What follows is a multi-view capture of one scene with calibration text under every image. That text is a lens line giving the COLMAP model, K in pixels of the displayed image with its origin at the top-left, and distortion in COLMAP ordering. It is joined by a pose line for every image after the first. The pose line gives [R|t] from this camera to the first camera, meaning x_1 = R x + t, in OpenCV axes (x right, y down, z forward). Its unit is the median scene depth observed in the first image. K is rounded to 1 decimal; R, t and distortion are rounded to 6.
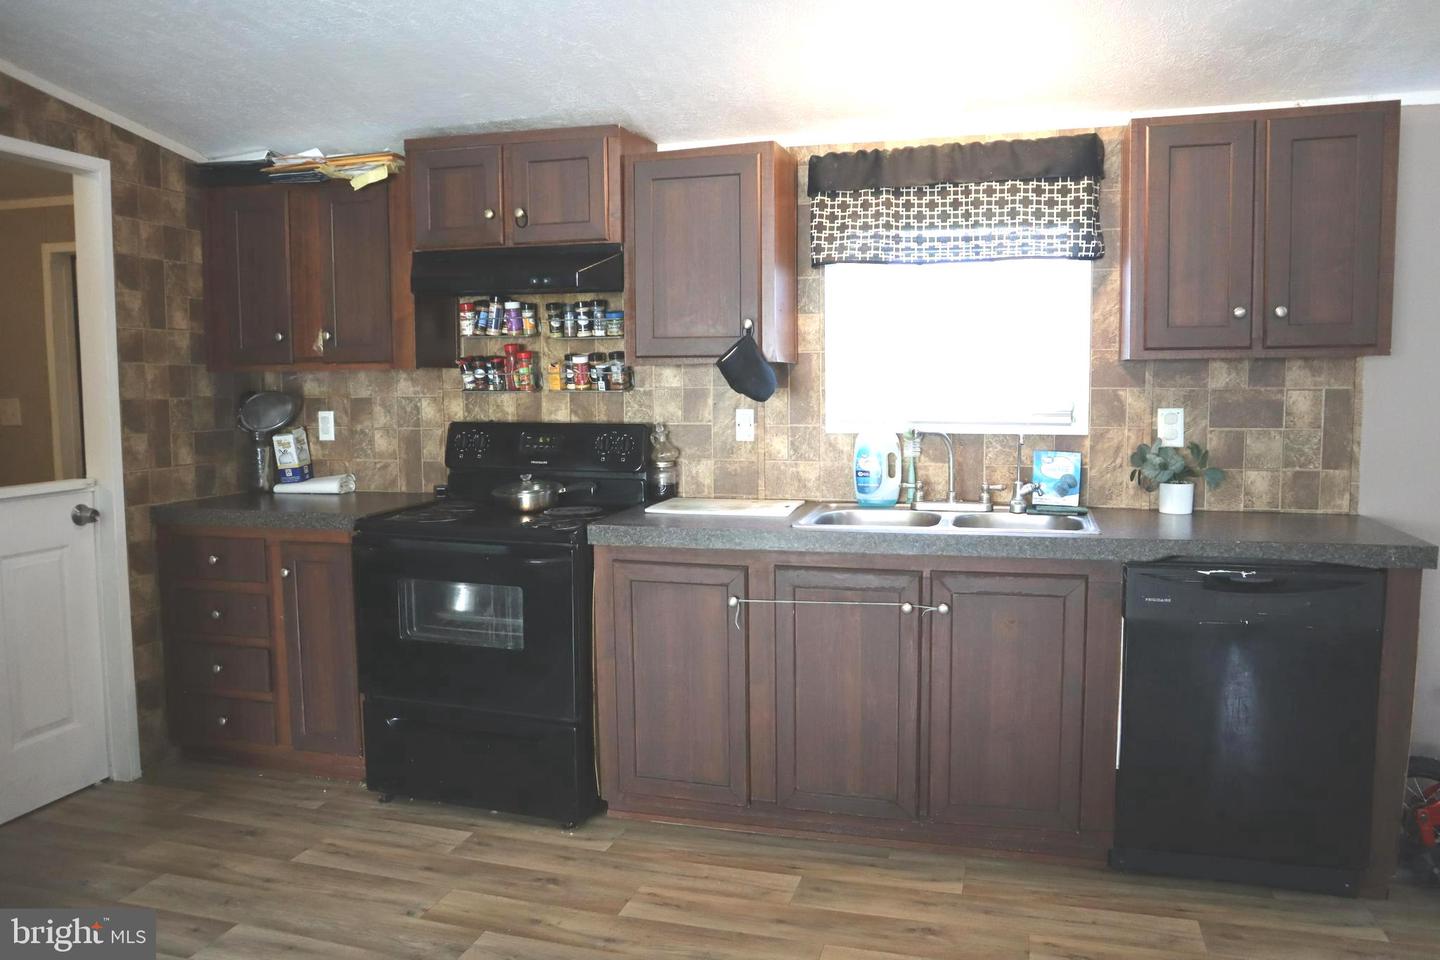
lens RADIAL K [[1037.8, 0, 720.0], [0, 1037.8, 480.0], [0, 0, 1]] dist [-0.119428, 0.063756]
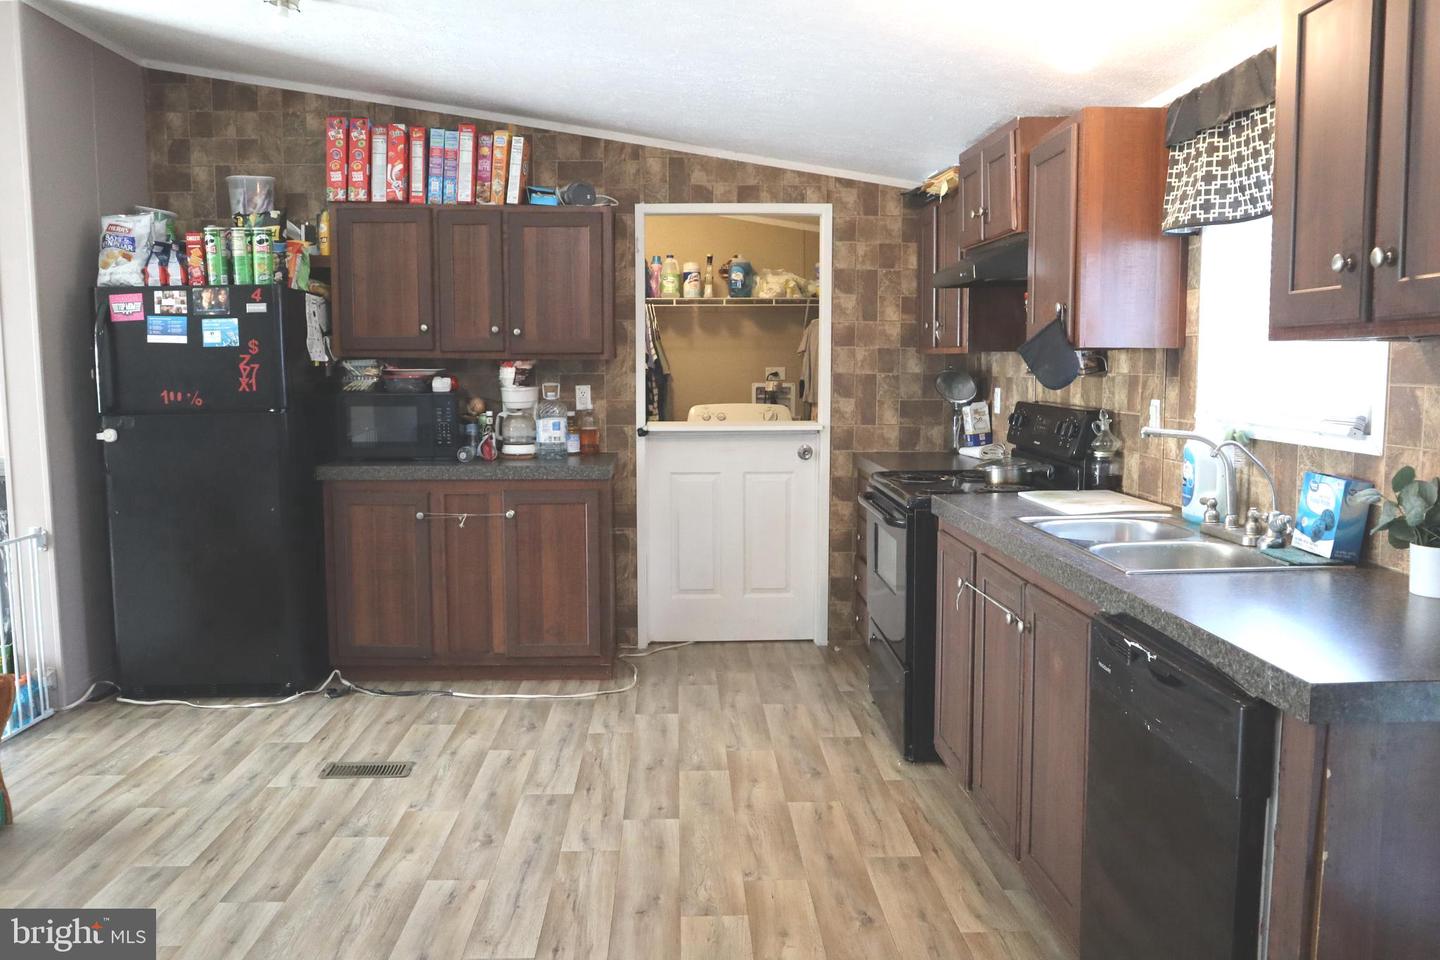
lens RADIAL K [[1123.9, 0, 720.0], [0, 1123.9, 480.0], [0, 0, 1]] dist [-0.137831, 0.004108]
pose [[0.302740, 0.103594, -0.947426, 0.942340], [-0.085792, 0.993002, 0.081163, -0.051161], [0.949204, 0.056710, 0.309509, 0.415248]]
